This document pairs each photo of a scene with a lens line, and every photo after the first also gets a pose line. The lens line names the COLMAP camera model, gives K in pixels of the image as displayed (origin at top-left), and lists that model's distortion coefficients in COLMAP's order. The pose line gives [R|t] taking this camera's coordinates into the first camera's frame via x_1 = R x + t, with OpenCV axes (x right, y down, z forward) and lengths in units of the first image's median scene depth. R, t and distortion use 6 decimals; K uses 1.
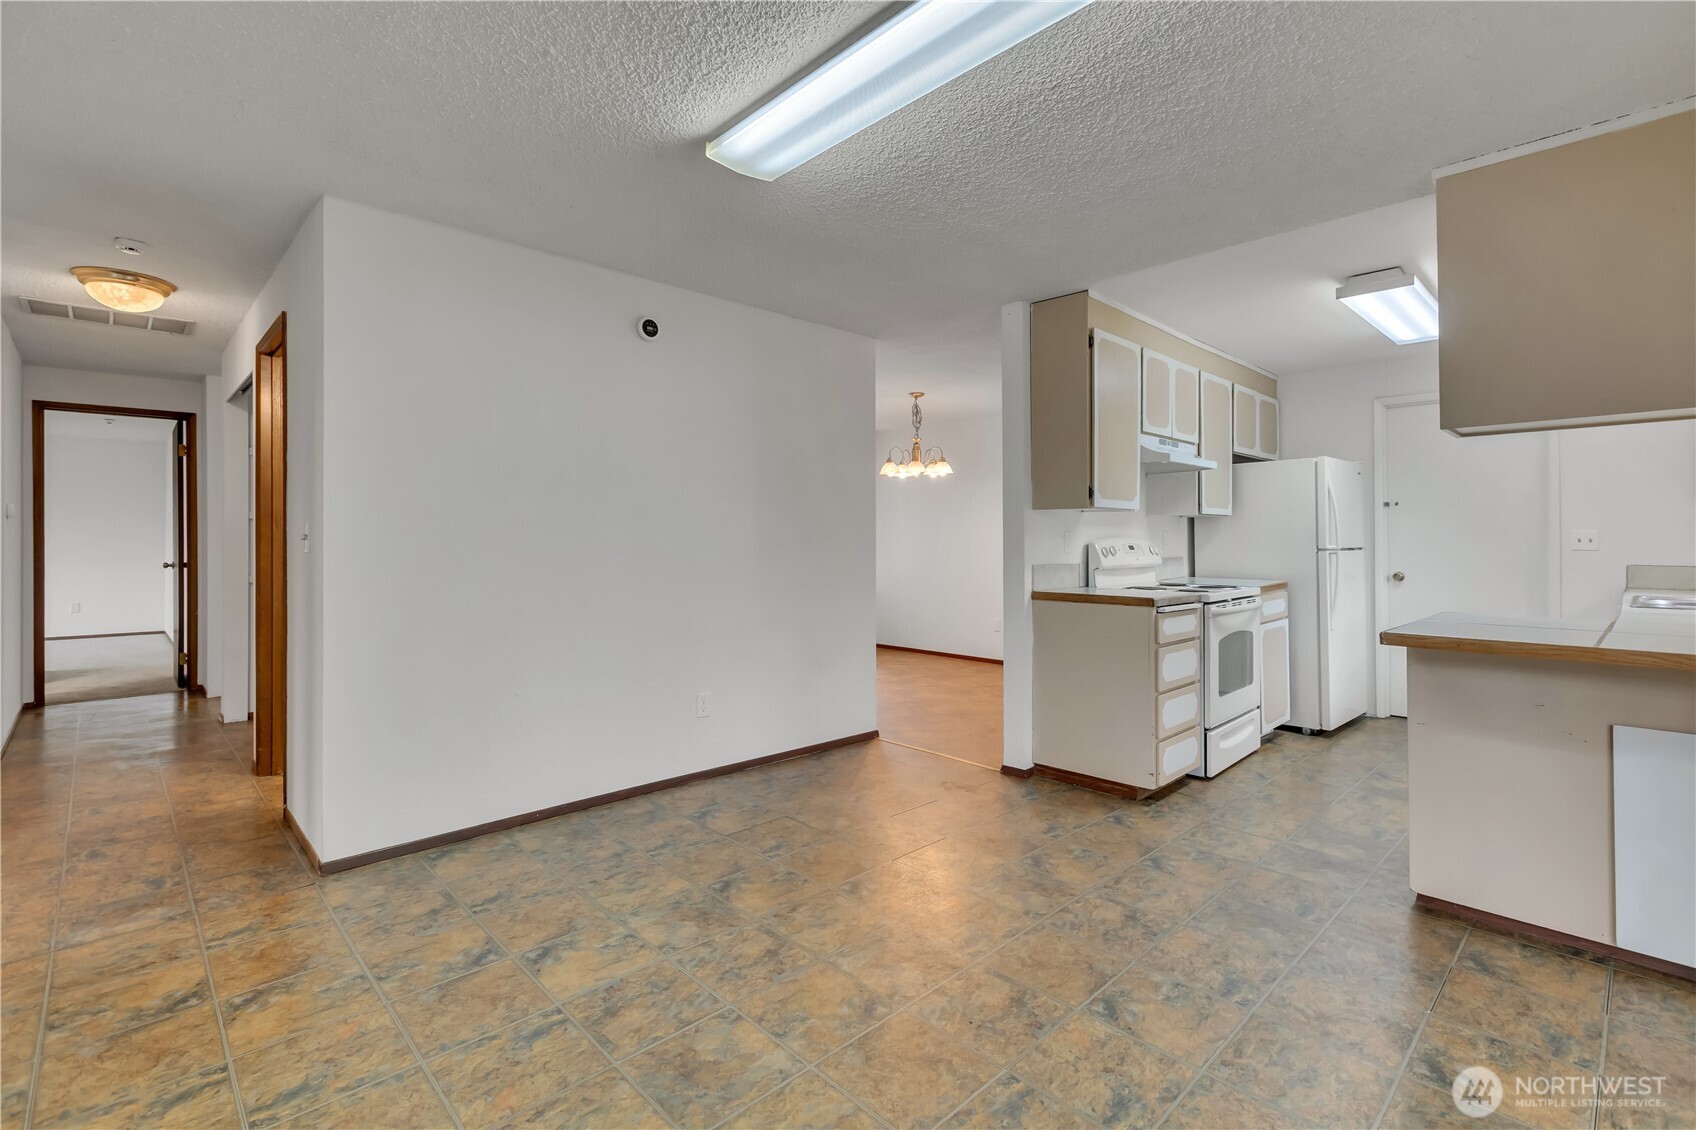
lens RADIAL K [[773.8, 0, 862.8], [0, 773.8, 535.6], [0, 0, 1]] dist [0.001244, 0.000043]
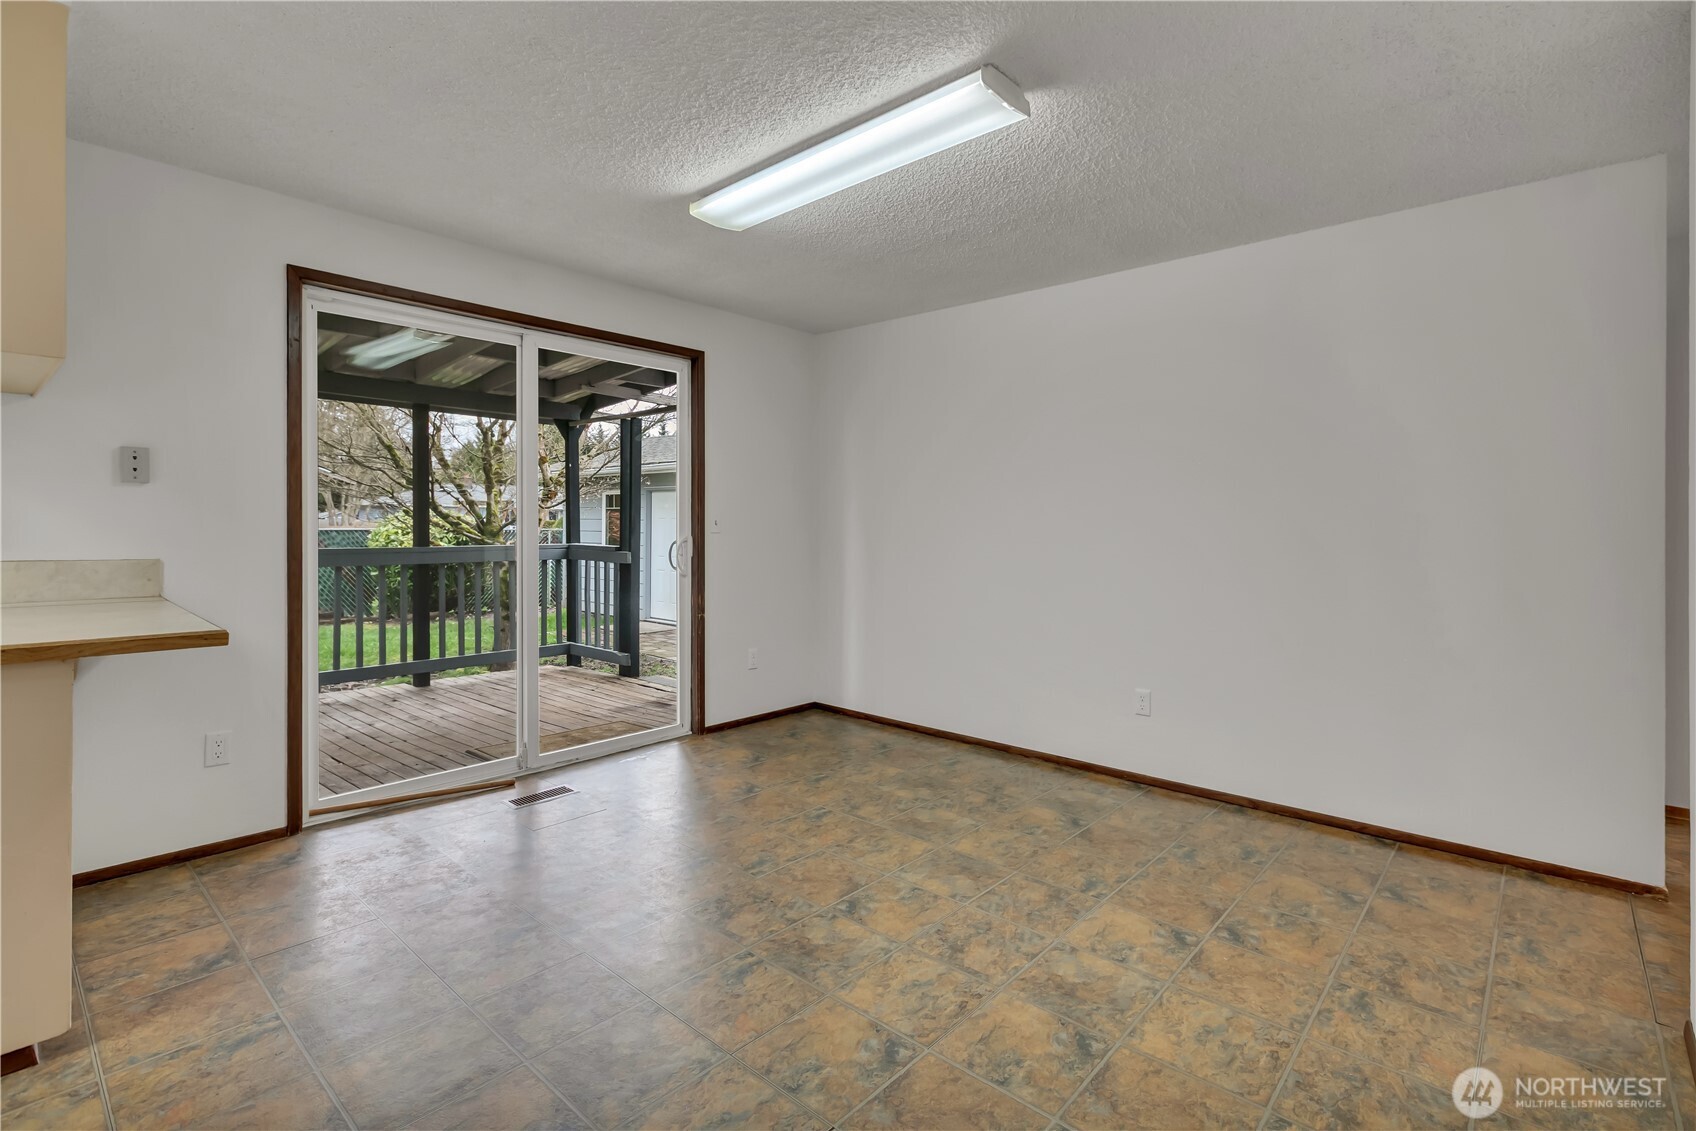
lens RADIAL K [[786.4, 0, 857.3], [0, 786.4, 519.1], [0, 0, 1]] dist [-0.000592, -0.000131]
pose [[-0.997520, -0.012043, -0.069346, 0.073774], [-0.011567, 0.999907, -0.007261, 0.006850], [0.069427, -0.006441, -0.997566, 1.764988]]
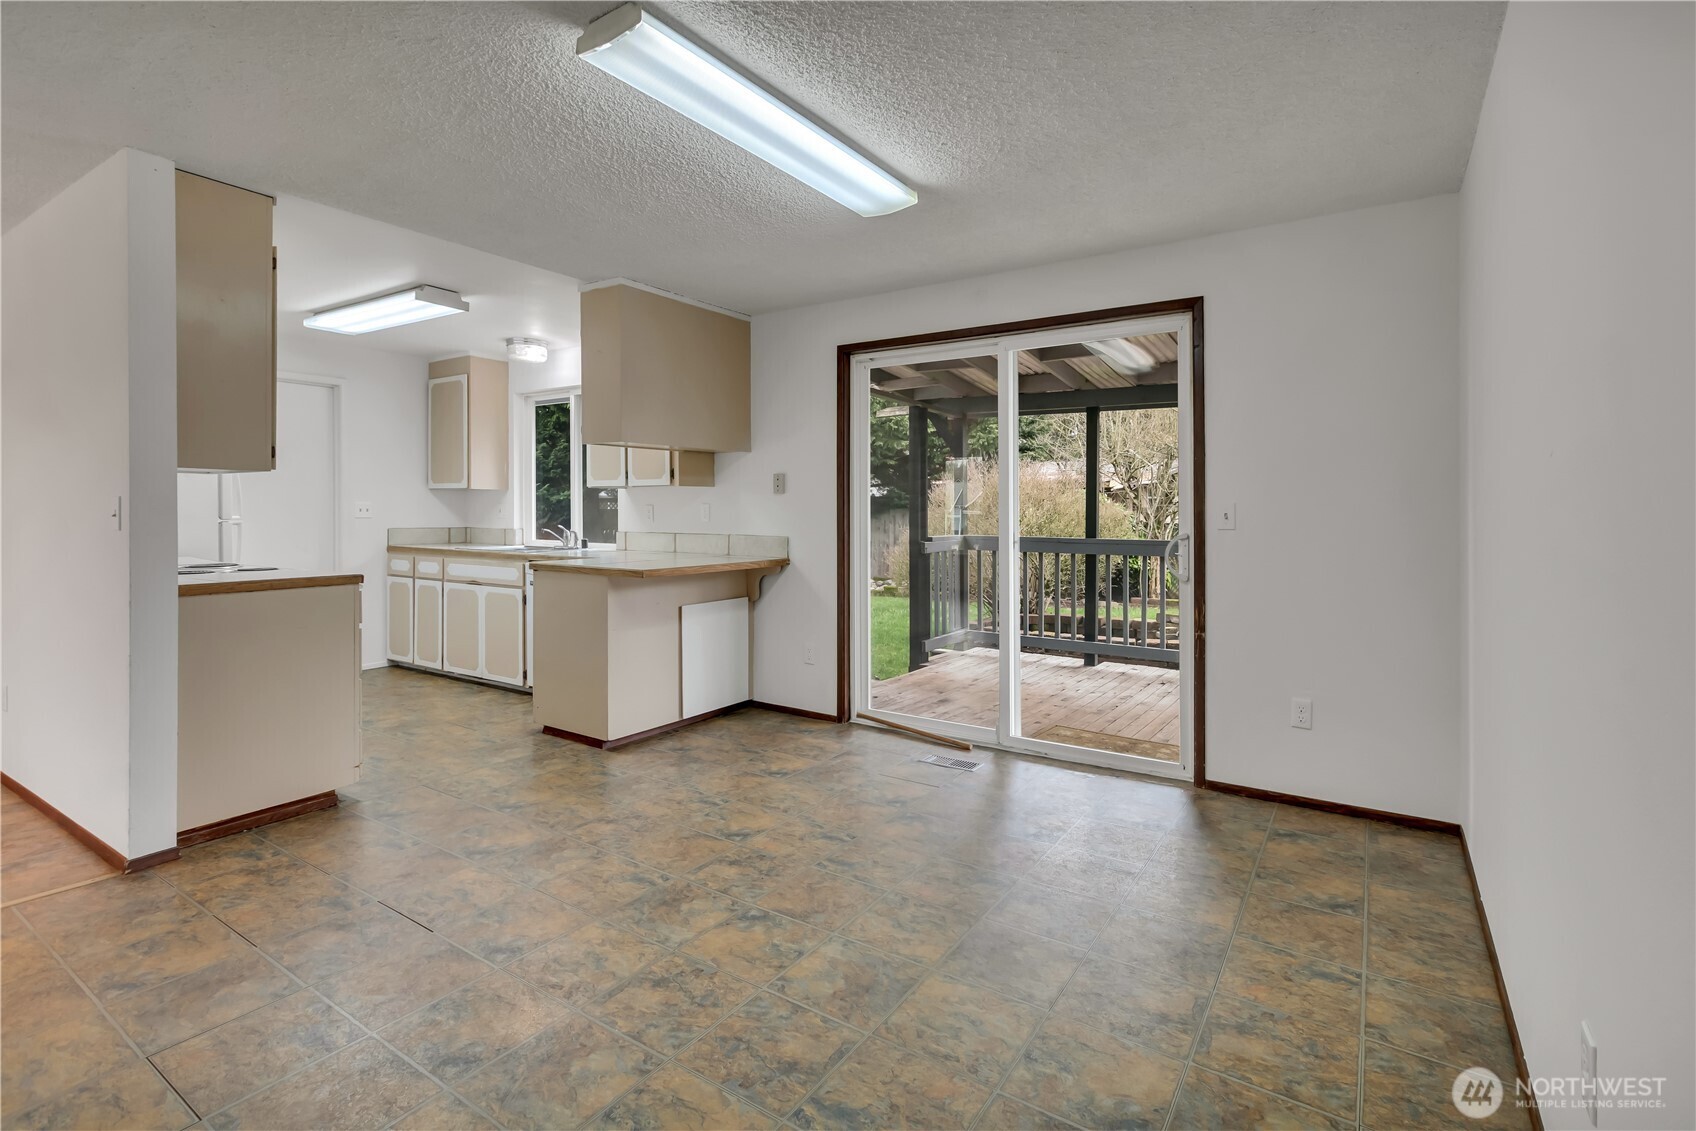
lens RADIAL K [[791.8, 0, 850.7], [0, 791.8, 523.1], [0, 0, 1]] dist [0.002483, 0.000291]
pose [[-0.206328, -0.017334, 0.978329, -0.921510], [-0.007508, 0.999842, 0.016132, 0.000805], [-0.978454, -0.004017, -0.206426, 0.870152]]
